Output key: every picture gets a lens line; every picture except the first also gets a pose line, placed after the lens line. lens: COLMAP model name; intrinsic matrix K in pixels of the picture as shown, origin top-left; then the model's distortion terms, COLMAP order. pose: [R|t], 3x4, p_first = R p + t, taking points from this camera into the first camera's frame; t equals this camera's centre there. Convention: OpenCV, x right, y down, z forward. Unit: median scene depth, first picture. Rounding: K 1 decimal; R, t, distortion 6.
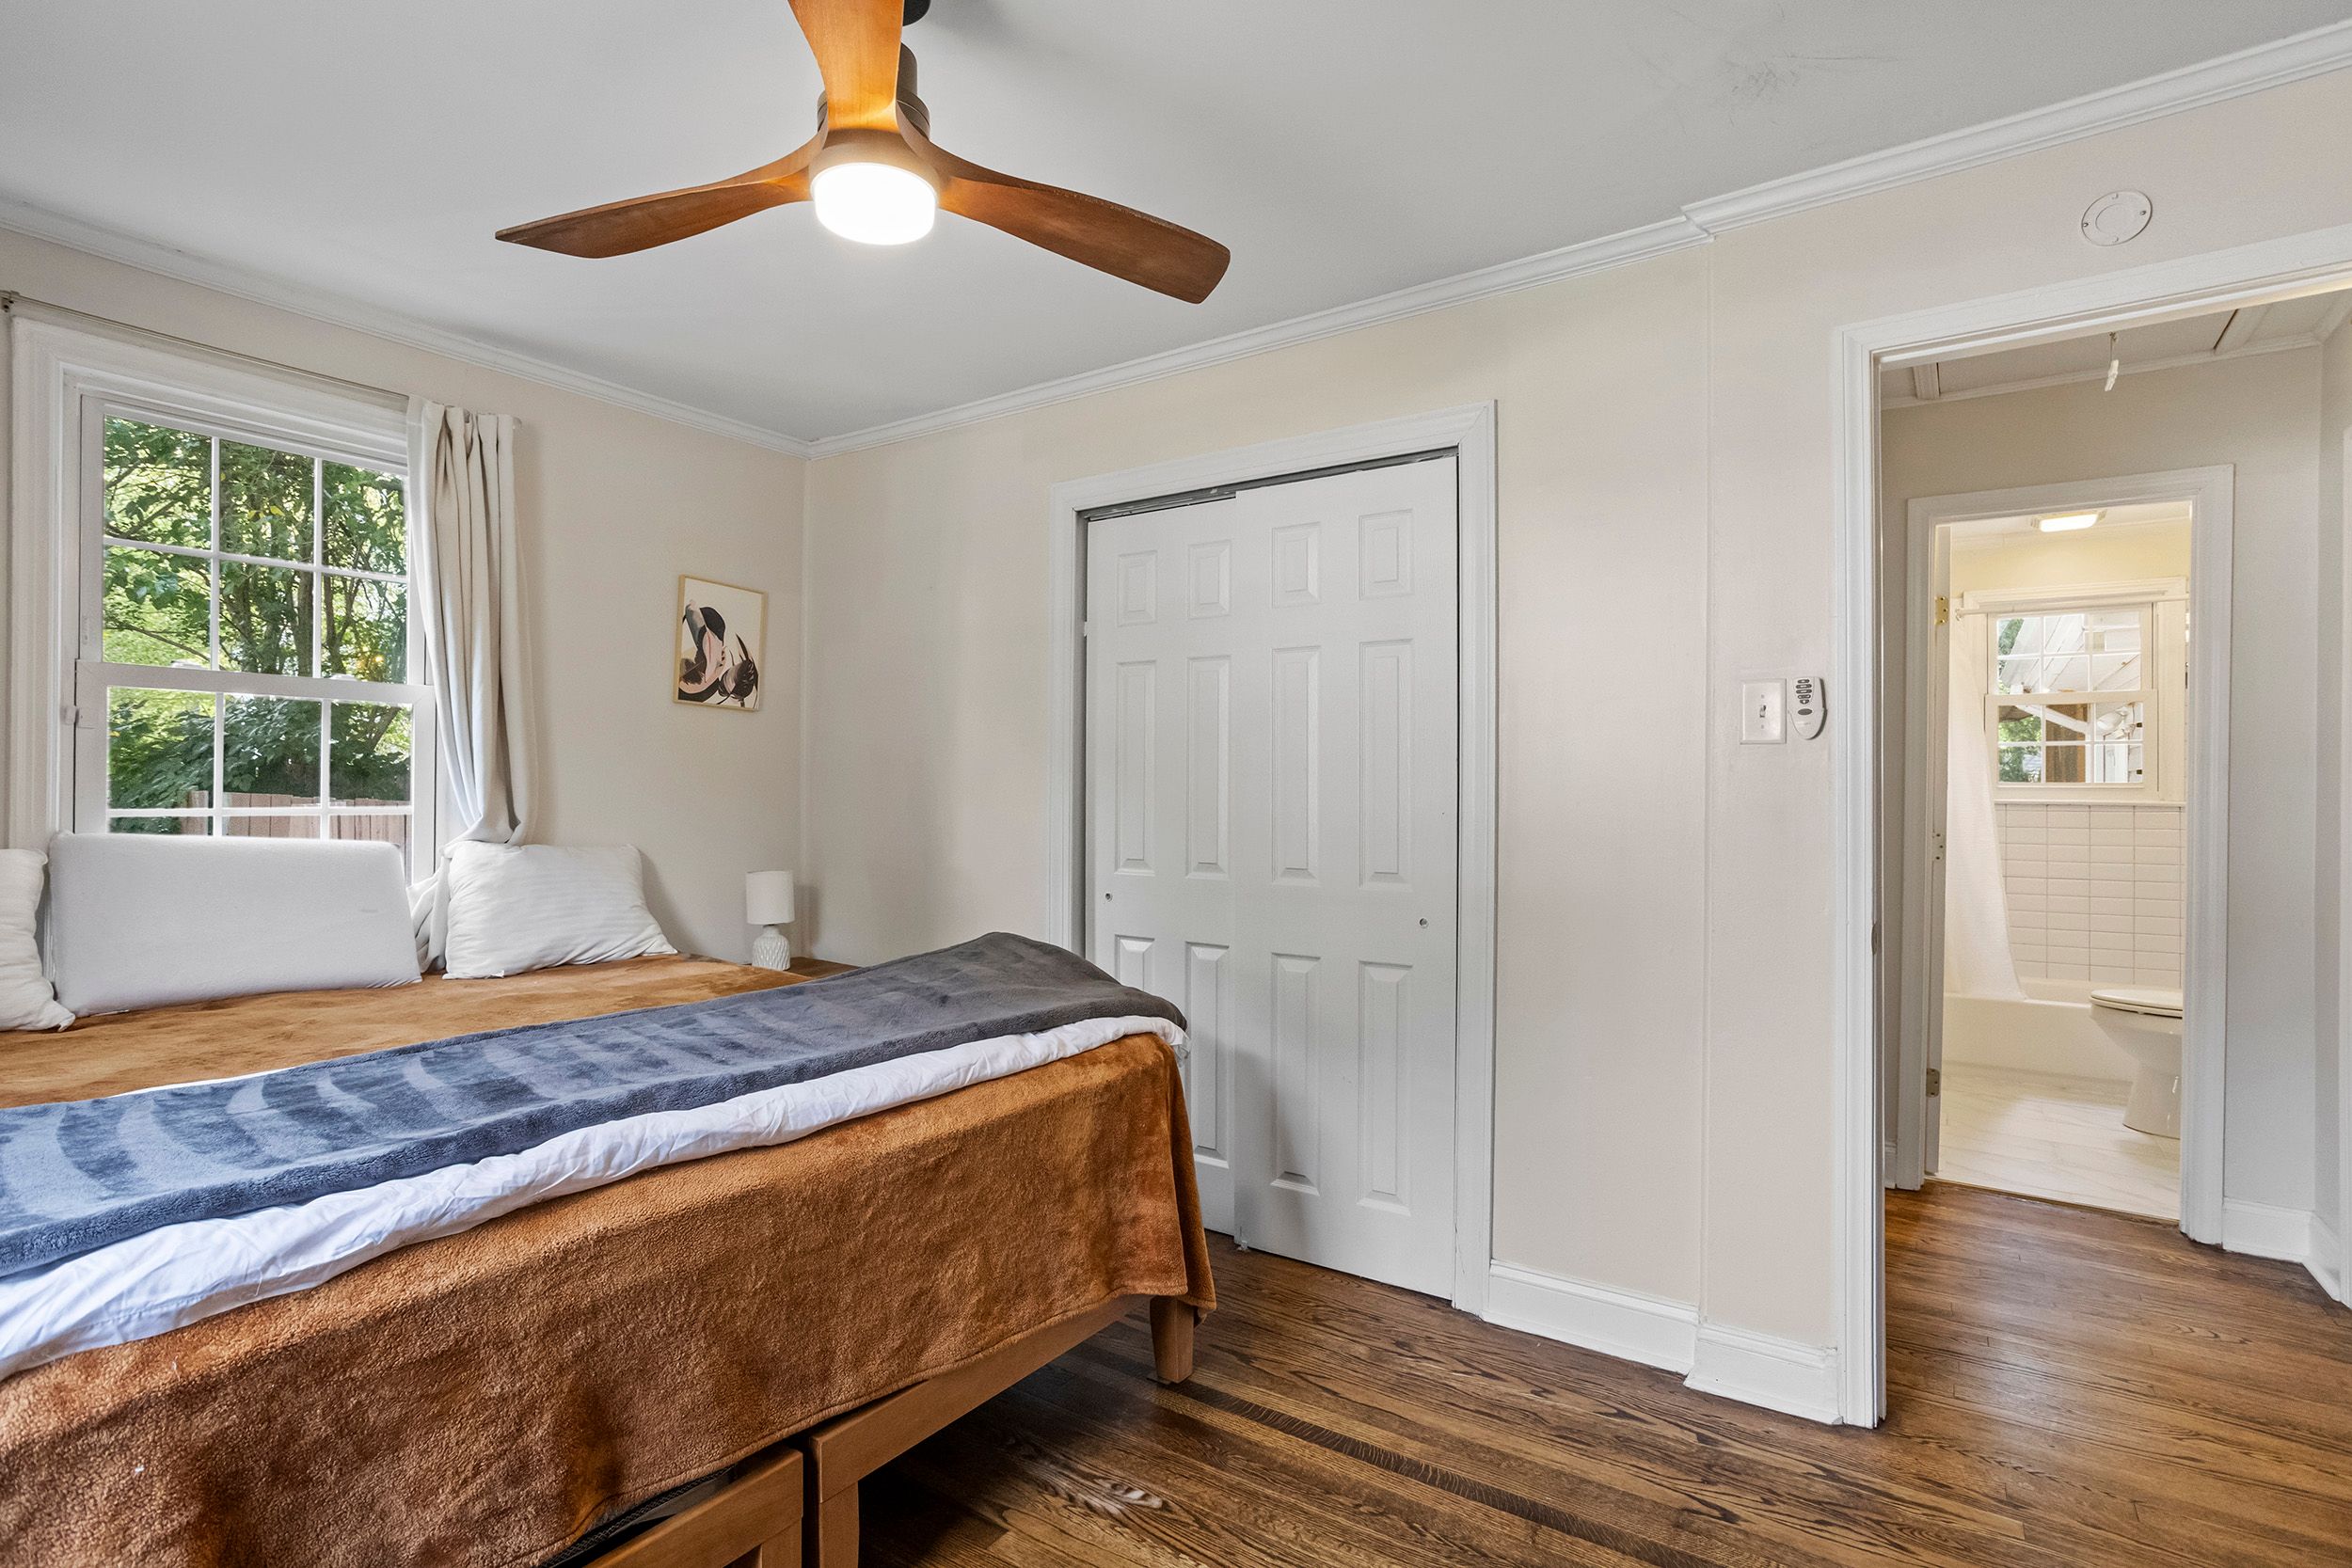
lens RADIAL K [[1146.1, 0, 1163.3], [0, 1146.1, 796.4], [0, 0, 1]] dist [-0.039187, 0.023326]
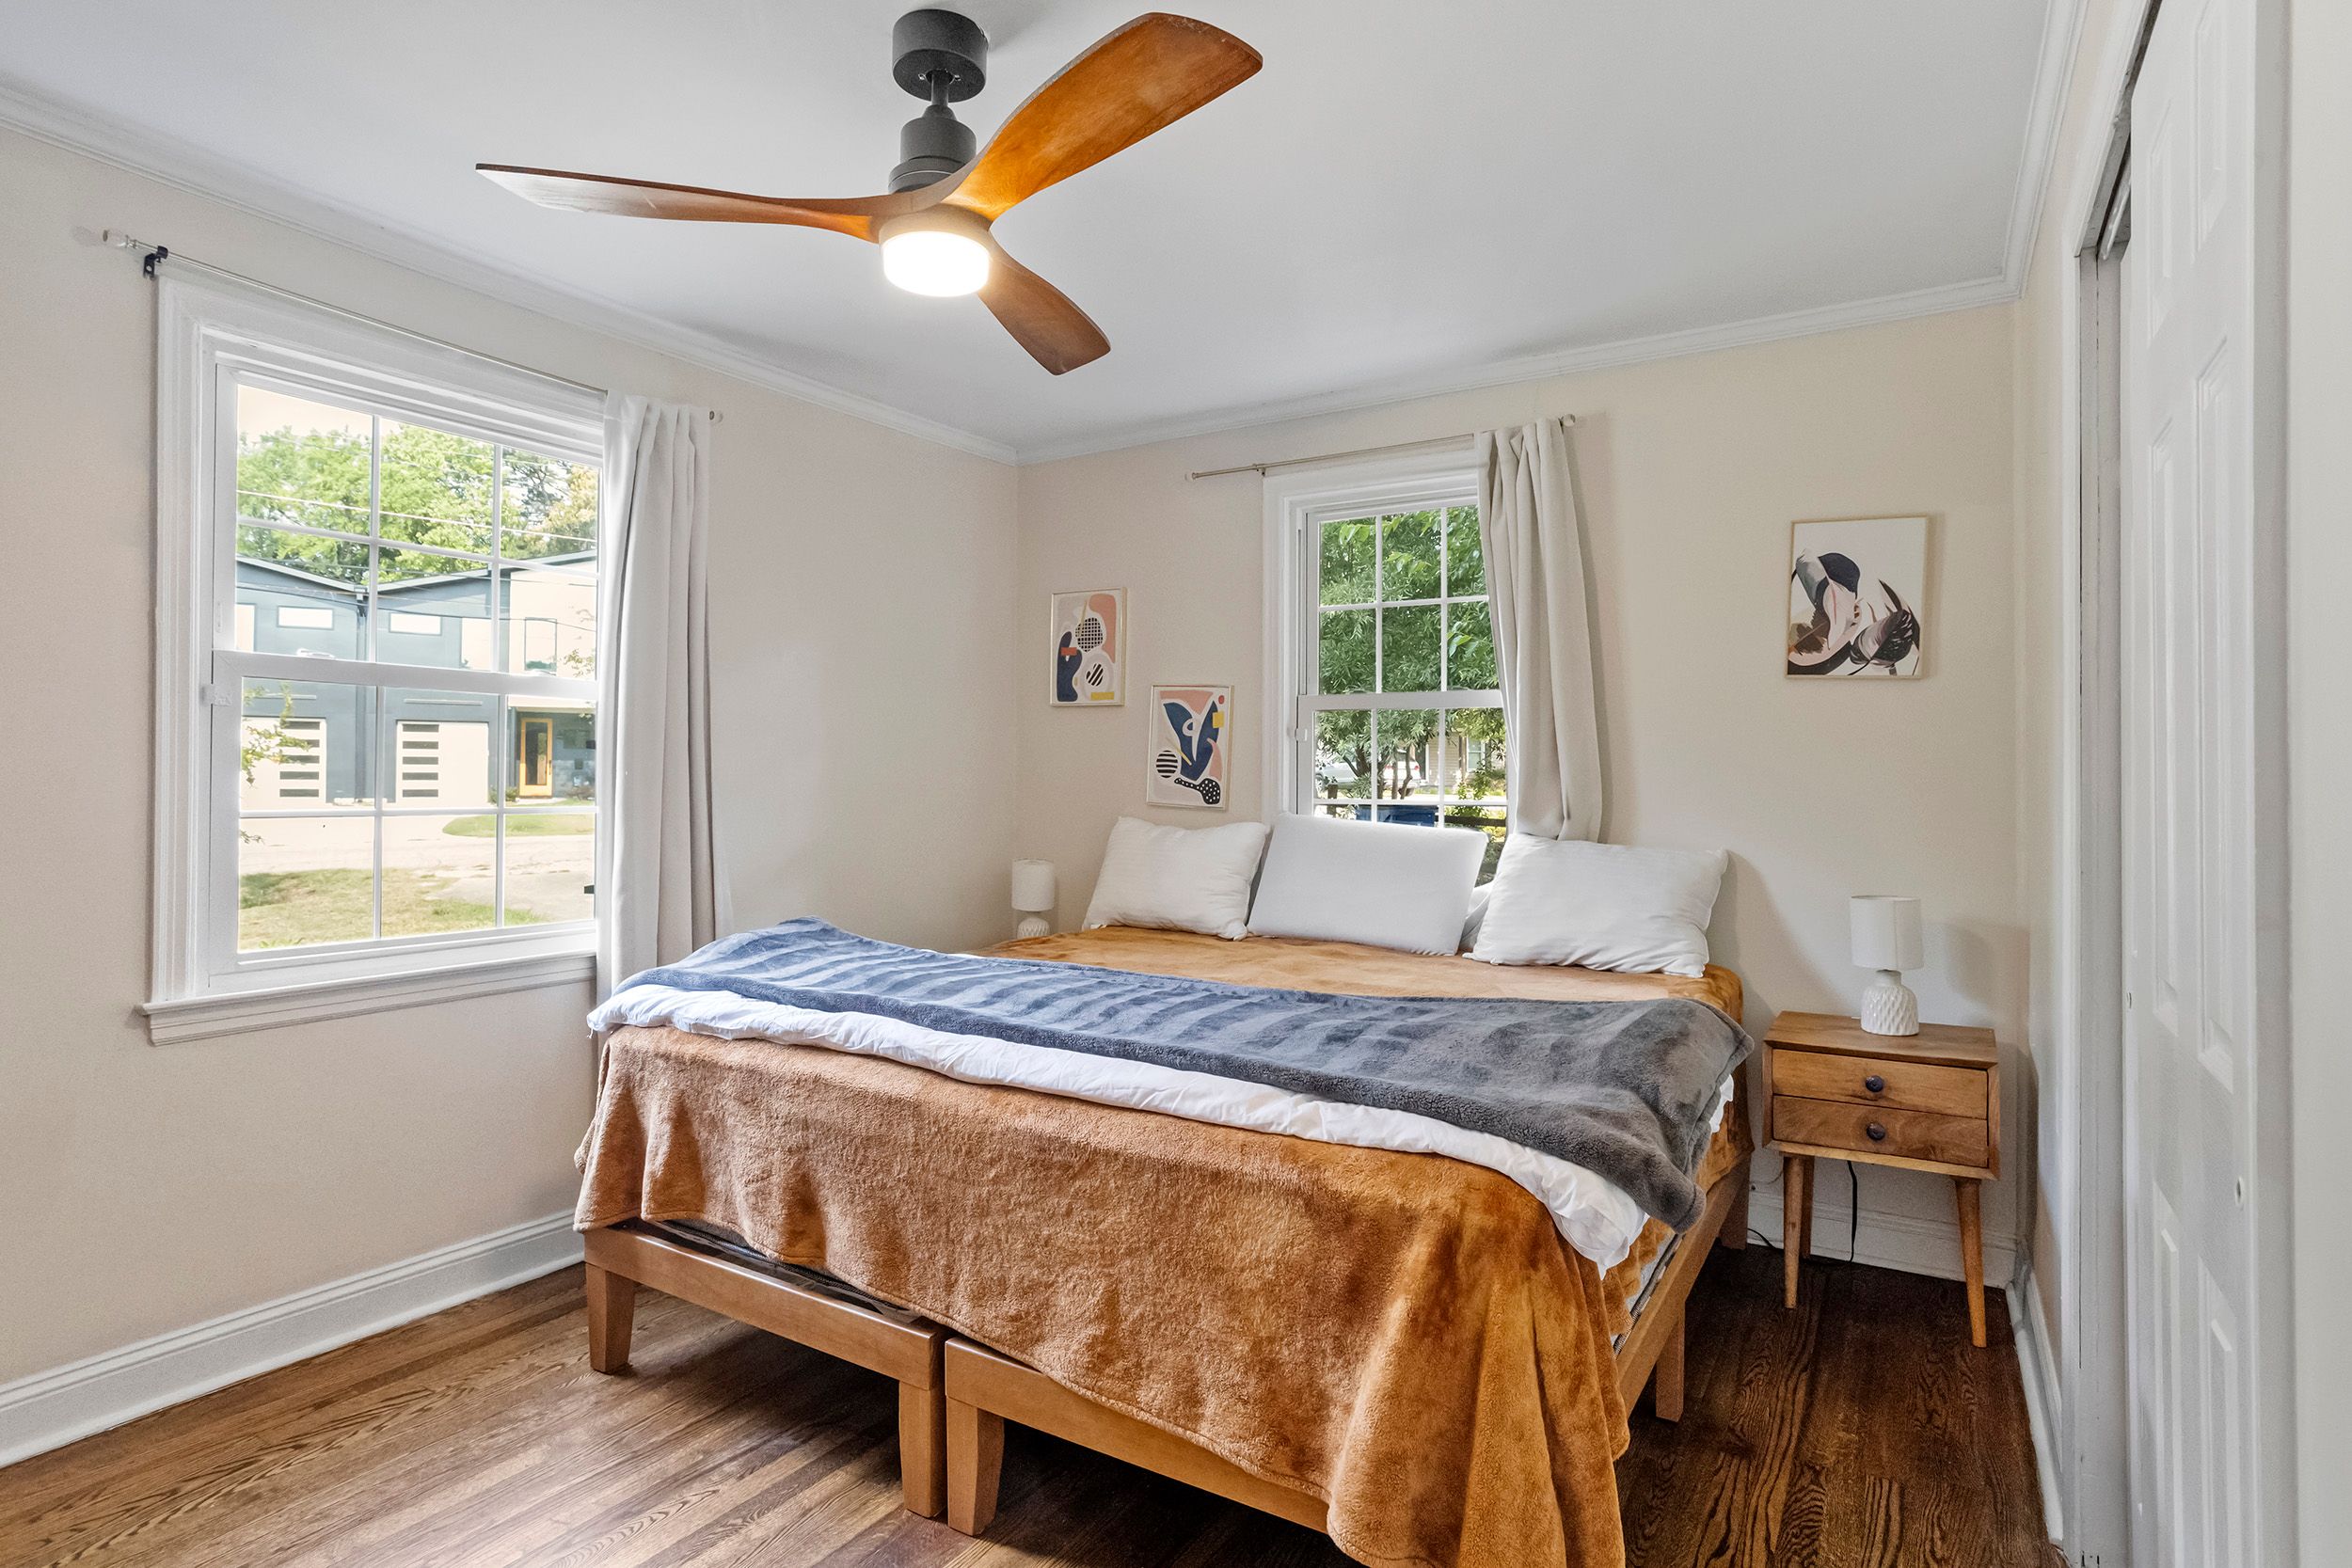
lens RADIAL K [[1201.4, 0, 1140.8], [0, 1201.4, 783.6], [0, 0, 1]] dist [-0.036802, 0.014756]
pose [[0.041702, -0.000389, -0.999130, 0.485783], [-0.008388, 0.999965, -0.000740, -0.003002], [0.999095, 0.008412, 0.041697, 0.596701]]
